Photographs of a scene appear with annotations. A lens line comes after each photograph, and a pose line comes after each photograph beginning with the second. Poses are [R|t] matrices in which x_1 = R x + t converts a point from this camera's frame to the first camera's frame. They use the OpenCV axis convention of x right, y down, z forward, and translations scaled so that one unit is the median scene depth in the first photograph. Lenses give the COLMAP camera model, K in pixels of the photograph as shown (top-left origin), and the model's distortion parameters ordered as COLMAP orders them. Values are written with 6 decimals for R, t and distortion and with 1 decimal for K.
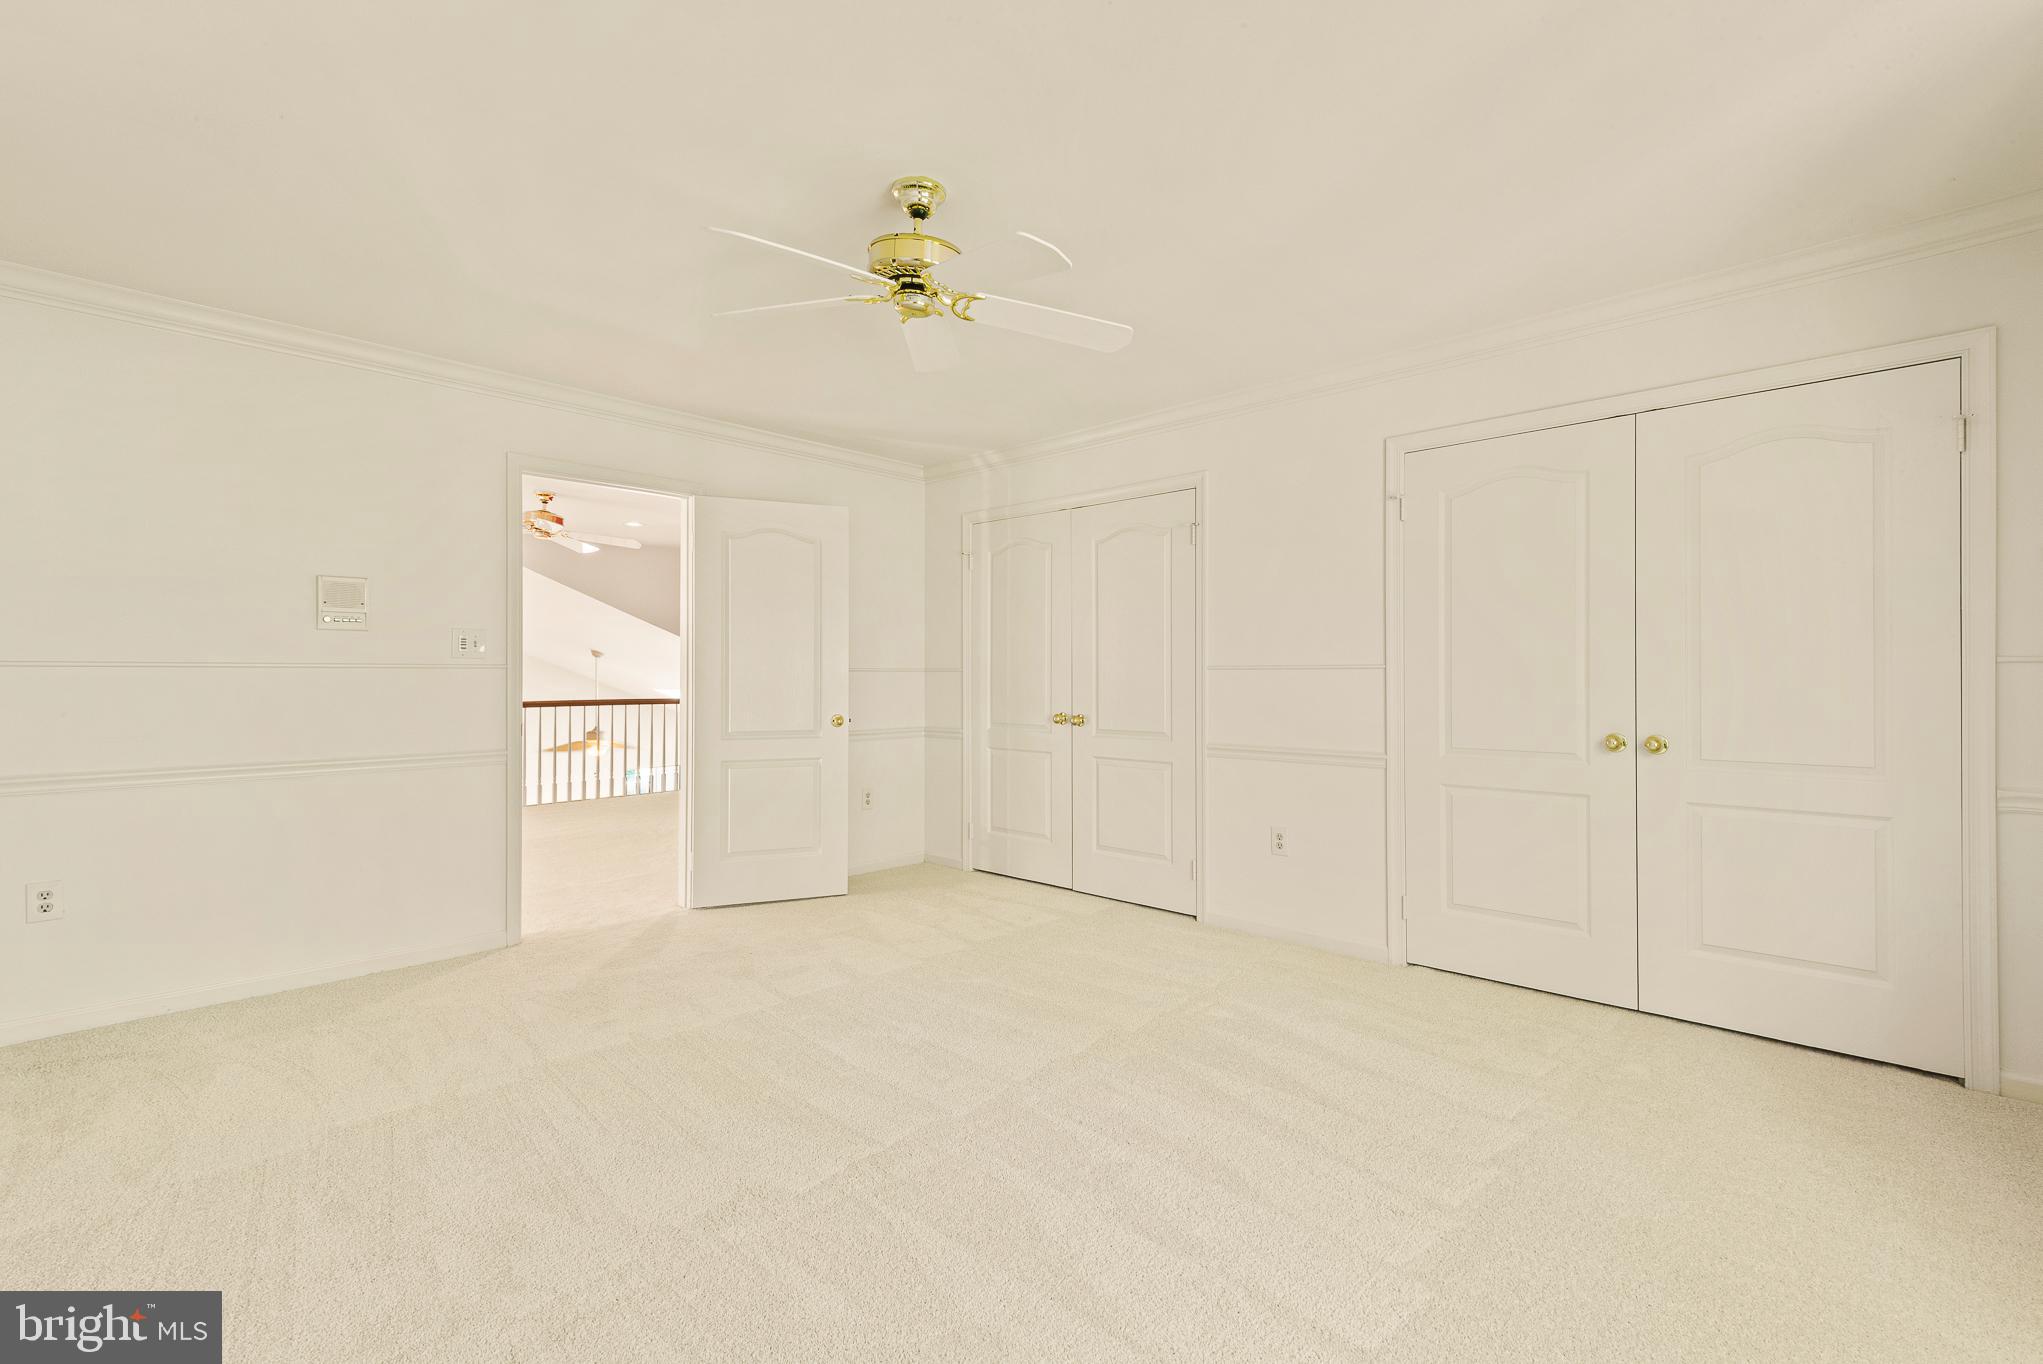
lens RADIAL K [[955.0, 0, 1021.5], [0, 955.0, 682.0], [0, 0, 1]] dist [0.000914, 0.000096]
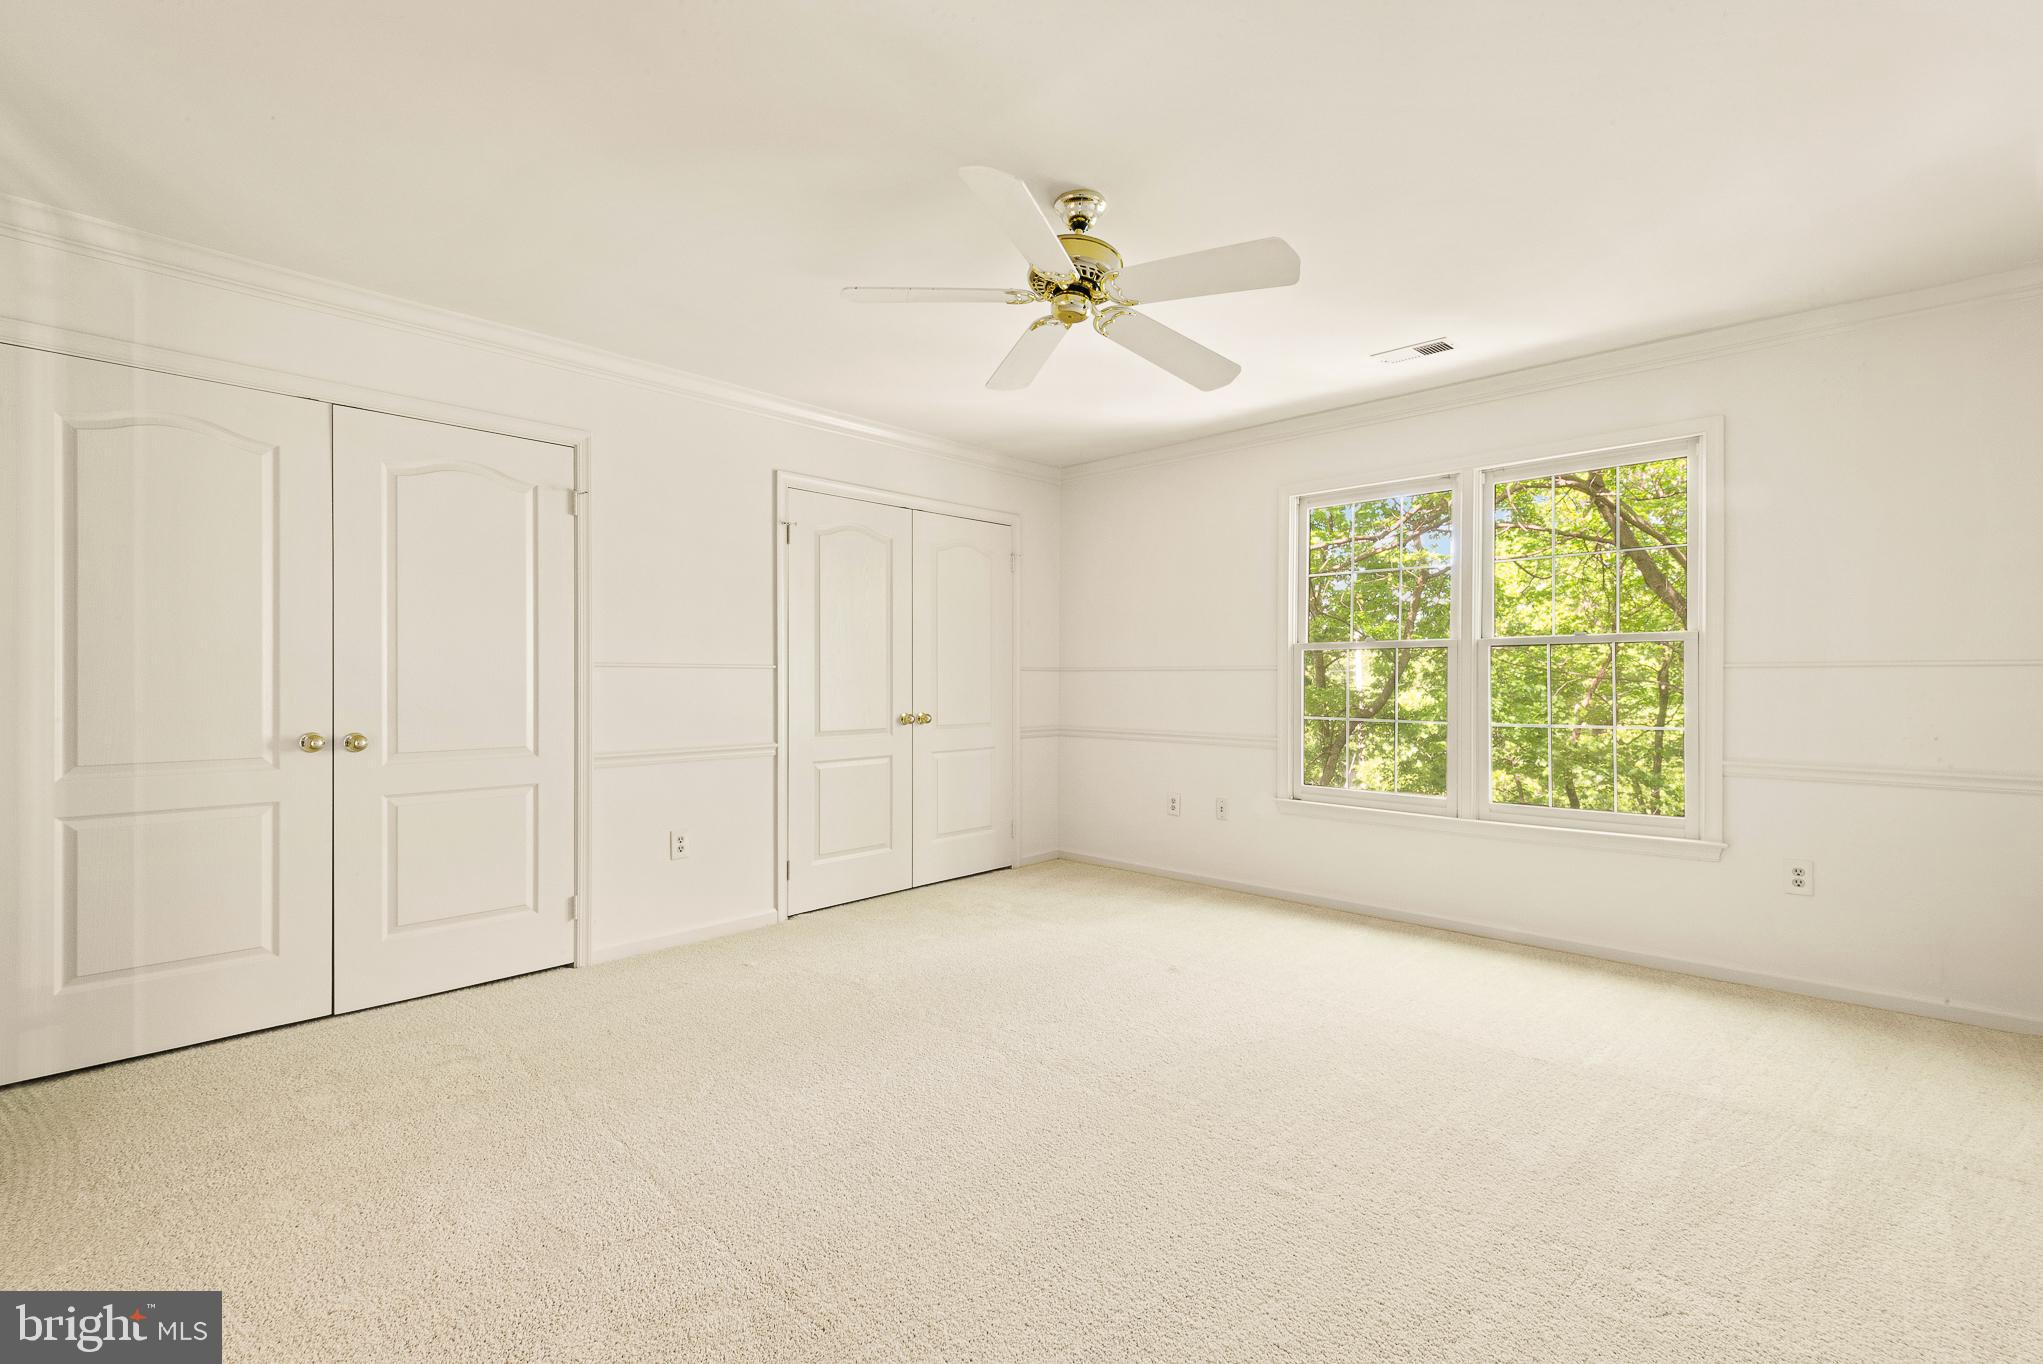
lens RADIAL K [[896.5, 0, 1021.5], [0, 896.5, 682.0], [0, 0, 1]] dist [-0.001102, -0.000299]
pose [[-0.036681, -0.006445, 0.999306, -0.621768], [0.001342, 0.999978, 0.006498, -0.003808], [-0.999326, 0.001579, -0.036672, 0.648615]]
